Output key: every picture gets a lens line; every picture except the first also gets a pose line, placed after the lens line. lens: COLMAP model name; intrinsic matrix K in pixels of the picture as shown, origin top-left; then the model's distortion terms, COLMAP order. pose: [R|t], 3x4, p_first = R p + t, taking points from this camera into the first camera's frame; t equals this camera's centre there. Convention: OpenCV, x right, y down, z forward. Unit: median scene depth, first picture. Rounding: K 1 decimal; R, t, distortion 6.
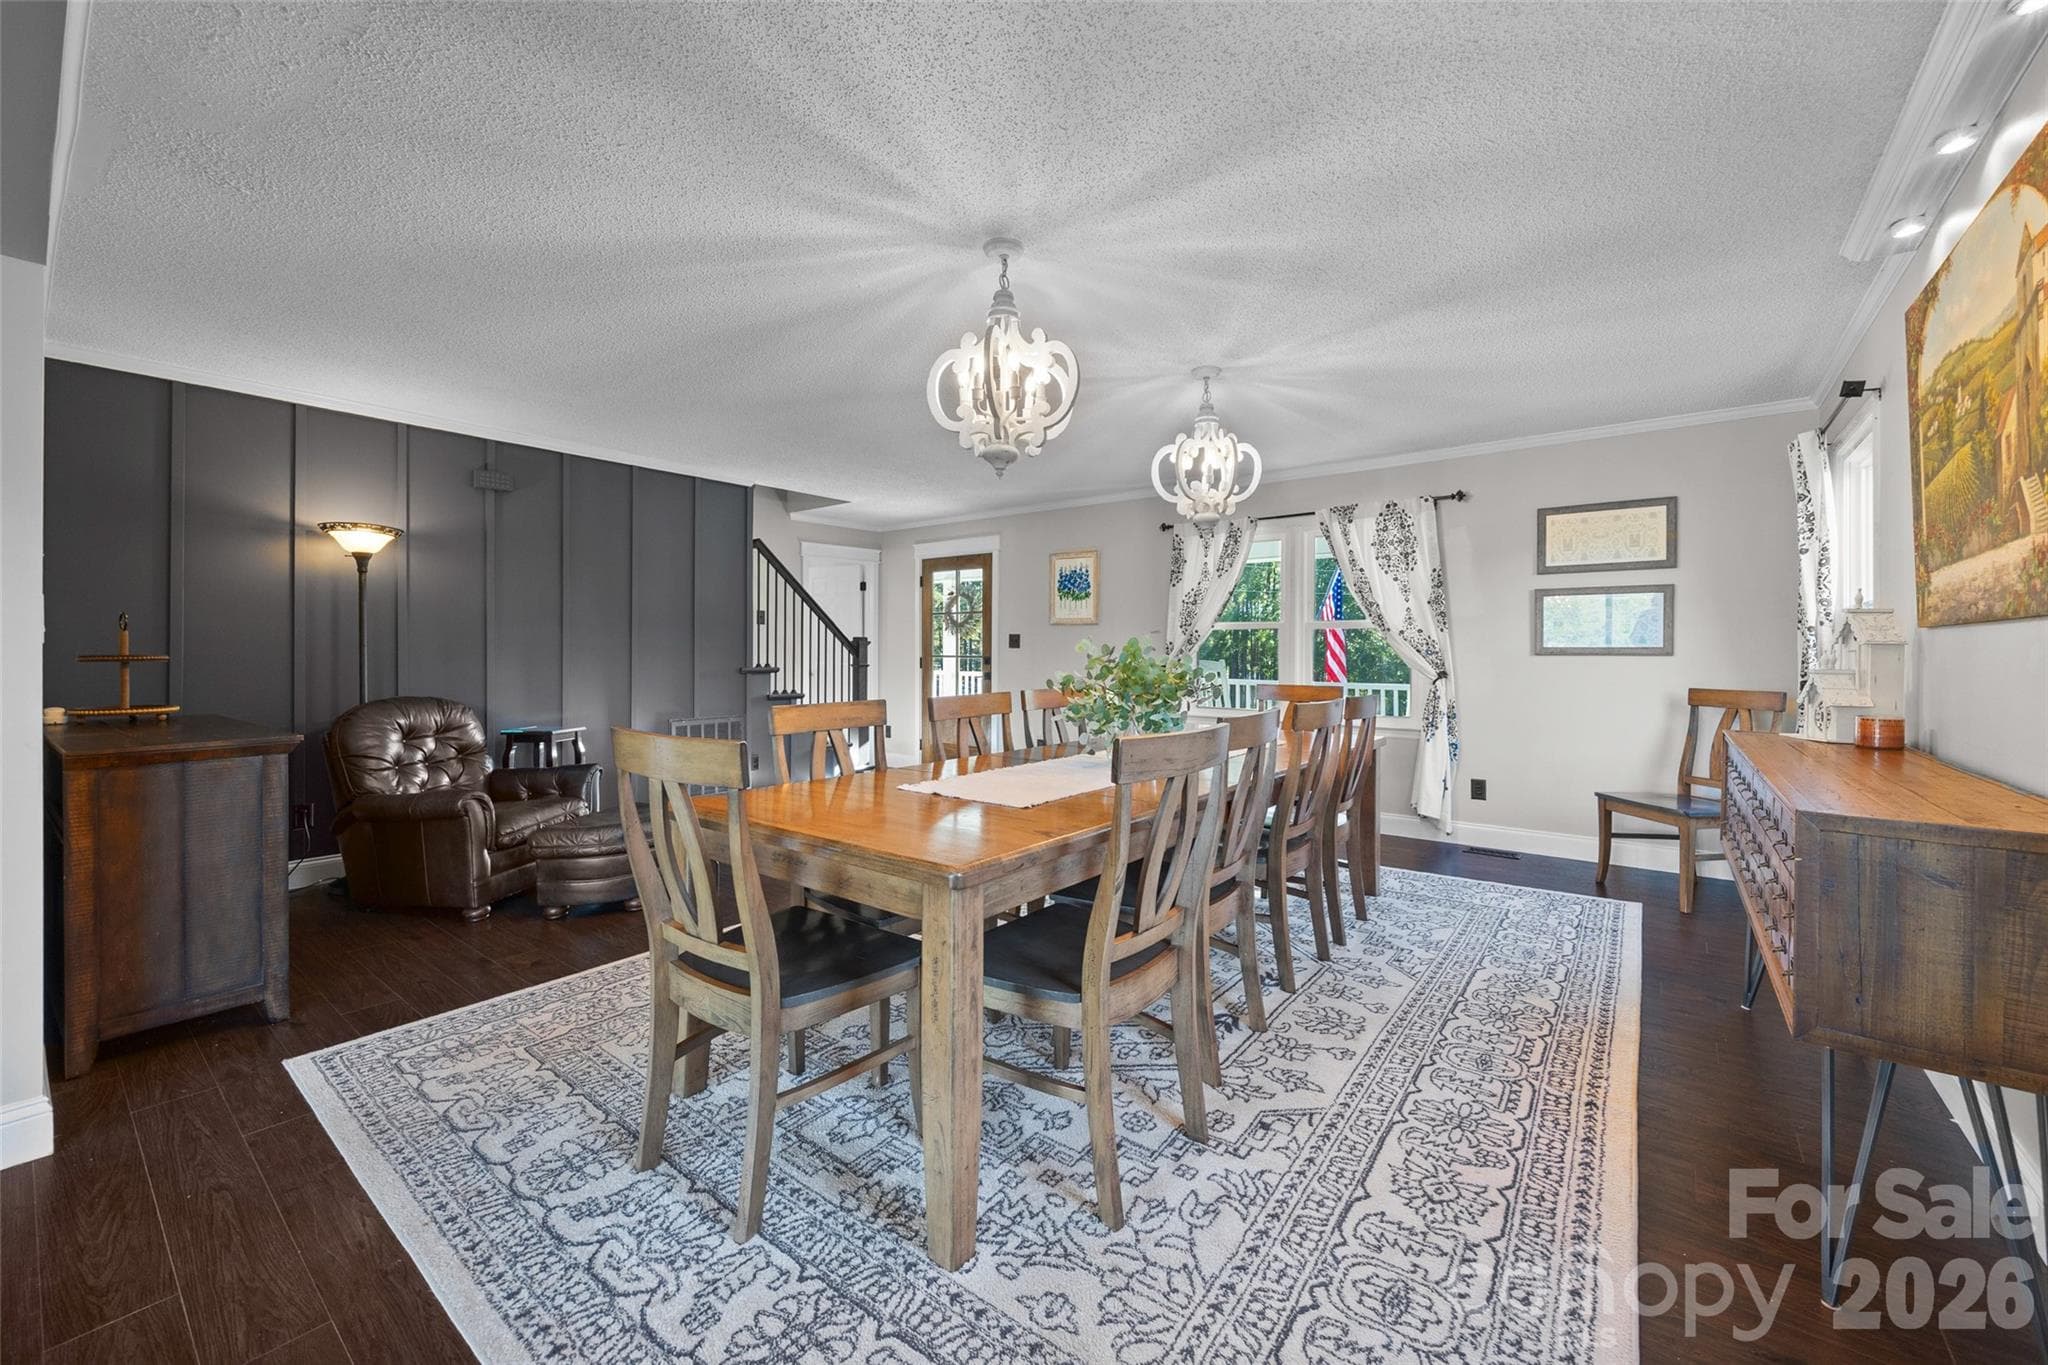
lens RADIAL K [[793.5, 0, 1031.4], [0, 793.5, 676.2], [0, 0, 1]] dist [-0.003185, 0.001375]
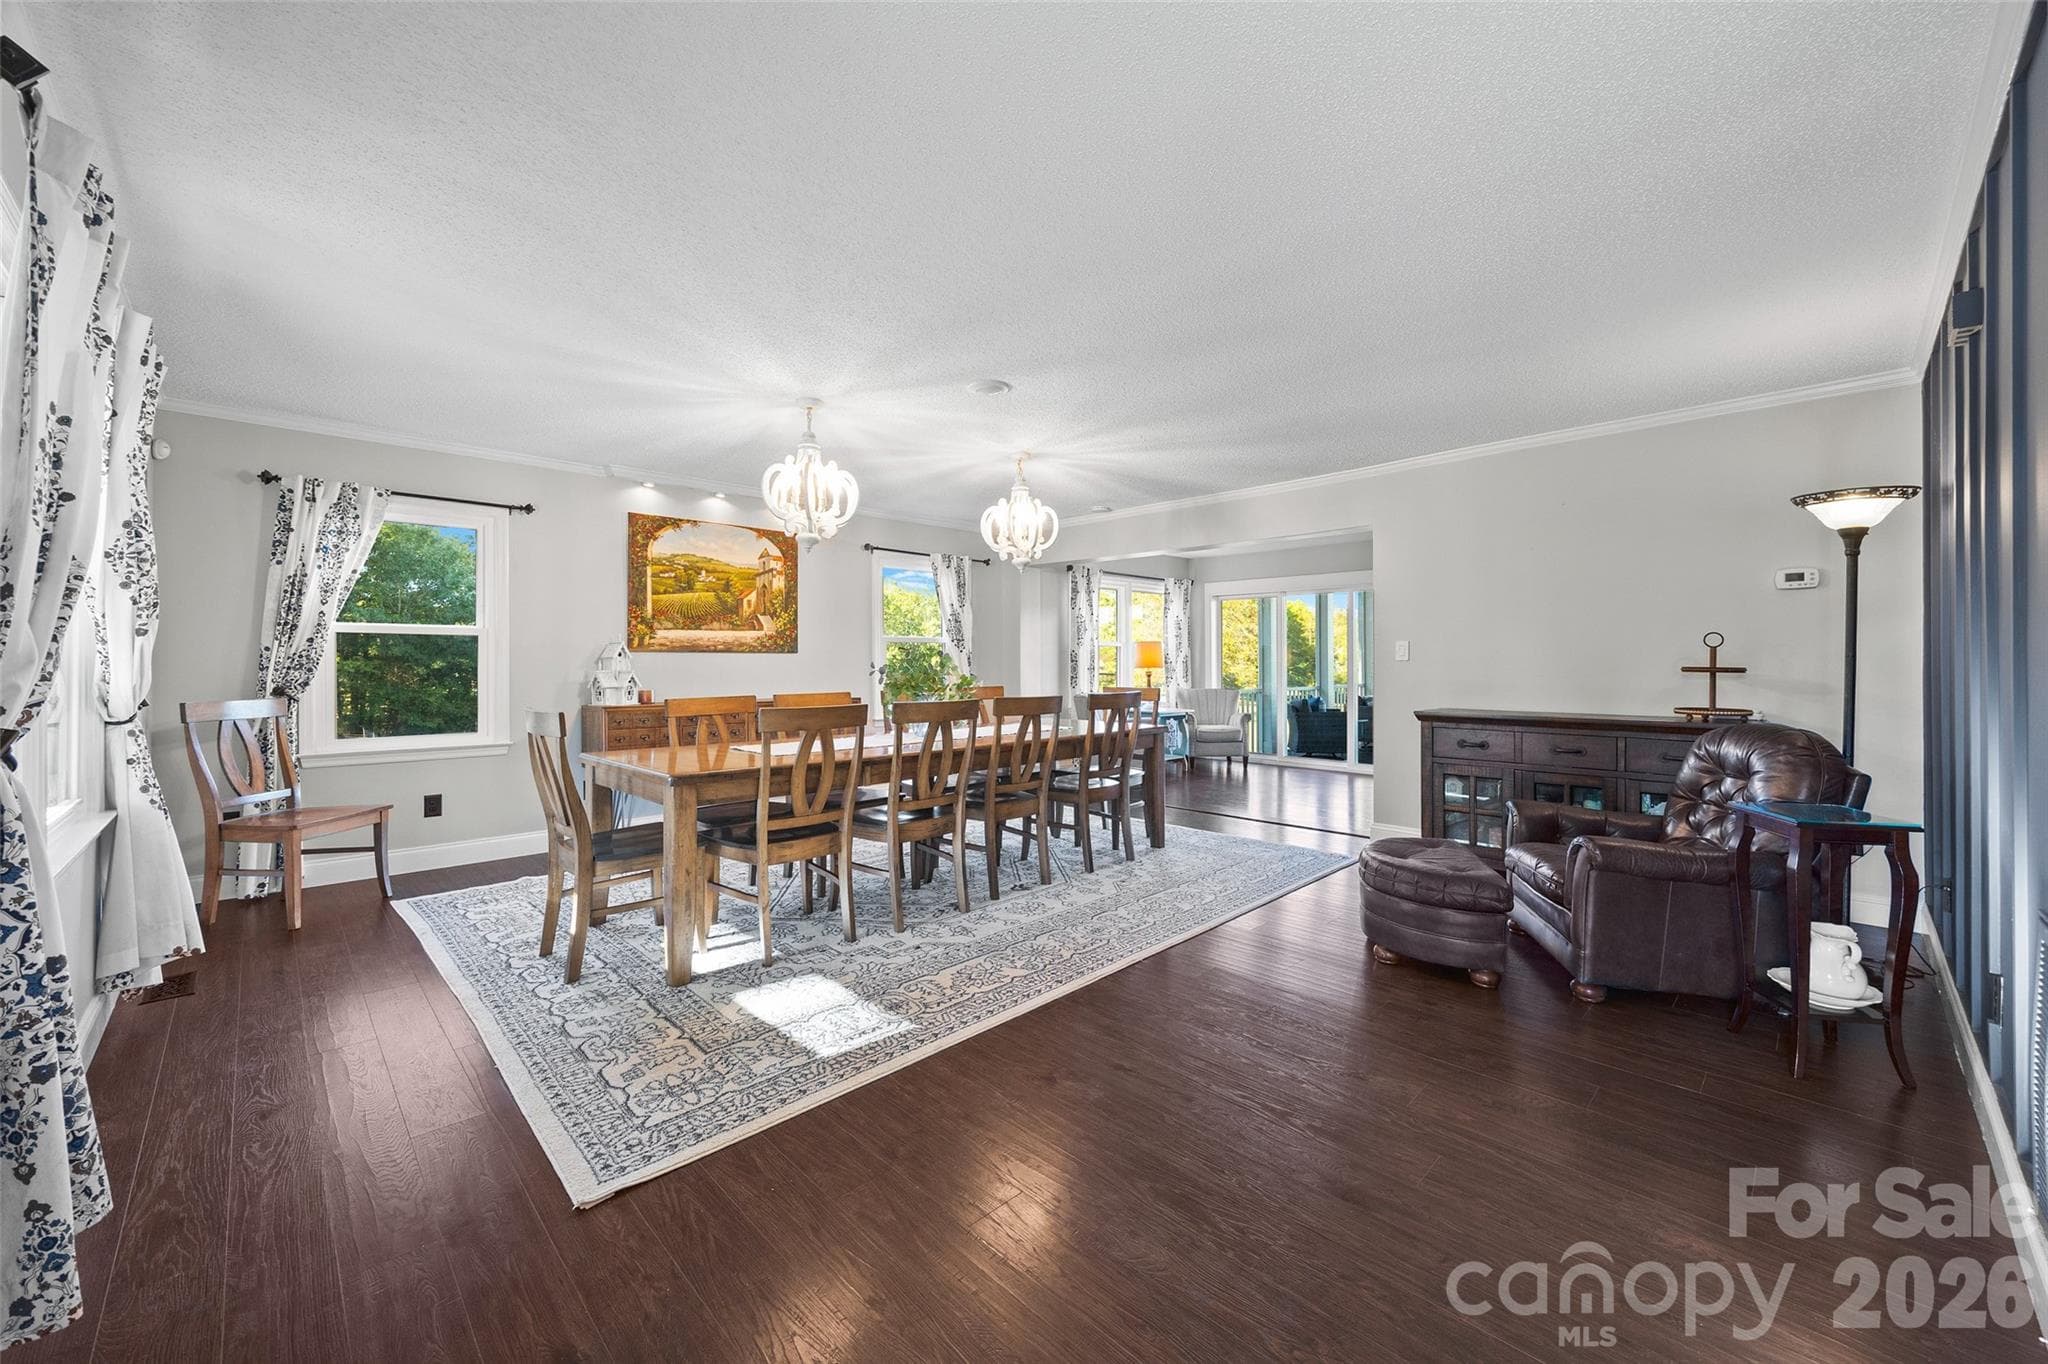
lens RADIAL K [[793.5, 0, 1017.4], [0, 793.5, 672.6], [0, 0, 1]] dist [-0.003185, 0.001375]
pose [[0.988262, -0.005386, -0.152672, 0.425036], [0.004875, 0.999981, -0.003716, 0.001784], [0.152689, 0.002928, 0.988270, -0.336066]]
